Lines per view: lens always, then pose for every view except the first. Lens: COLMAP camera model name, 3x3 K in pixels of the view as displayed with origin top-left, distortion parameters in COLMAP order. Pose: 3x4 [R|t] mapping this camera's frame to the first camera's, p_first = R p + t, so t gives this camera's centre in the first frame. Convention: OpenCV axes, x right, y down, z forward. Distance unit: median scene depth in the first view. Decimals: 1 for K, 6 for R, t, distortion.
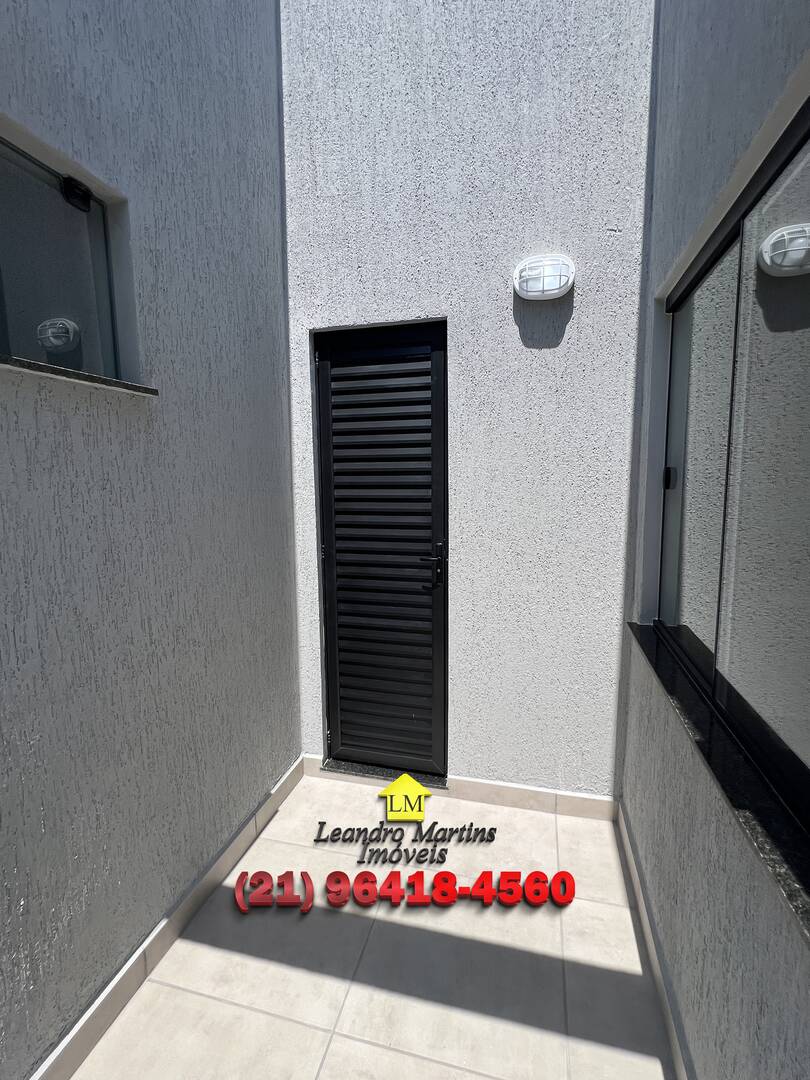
lens RADIAL K [[503.7, 0, 402.1], [0, 503.7, 541.9], [0, 0, 1]] dist [-0.005183, 0.001317]
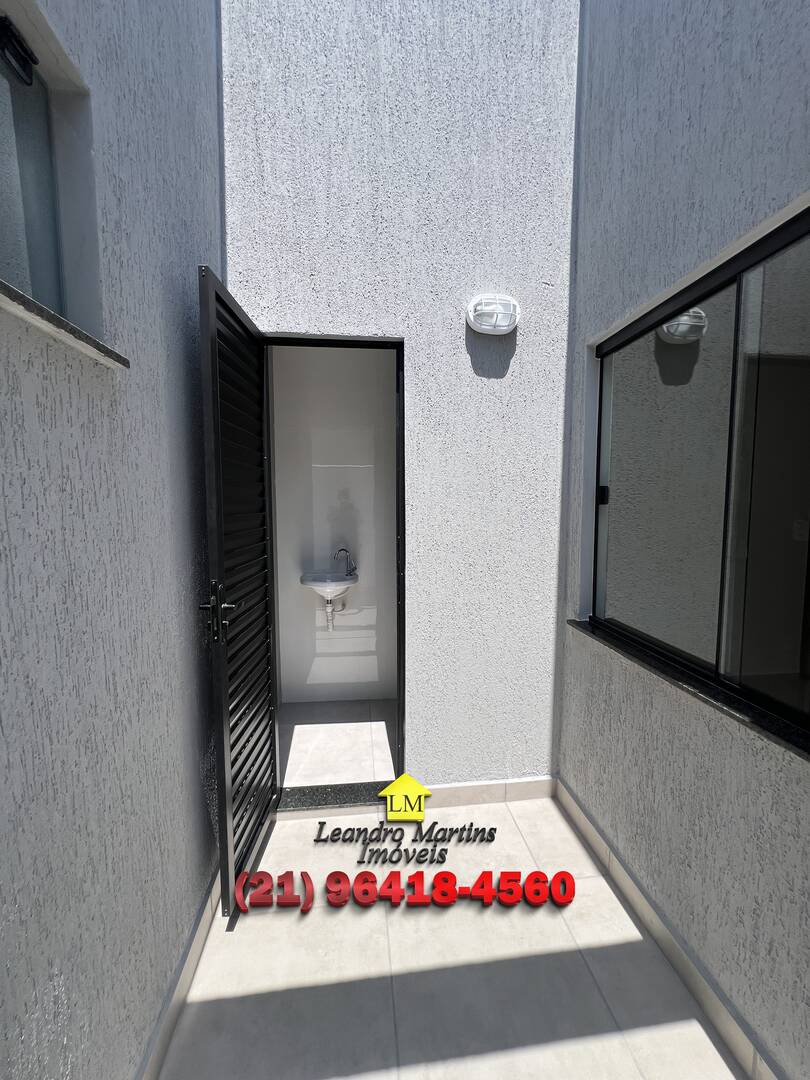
lens RADIAL K [[434.3, 0, 405.5], [0, 434.3, 541.1], [0, 0, 1]] dist [-0.001861, 0.000109]
pose [[0.929708, -0.022349, 0.367619, -0.262020], [0.037759, 0.998681, -0.034781, 0.000087], [-0.366357, 0.046217, 0.929326, 0.203217]]
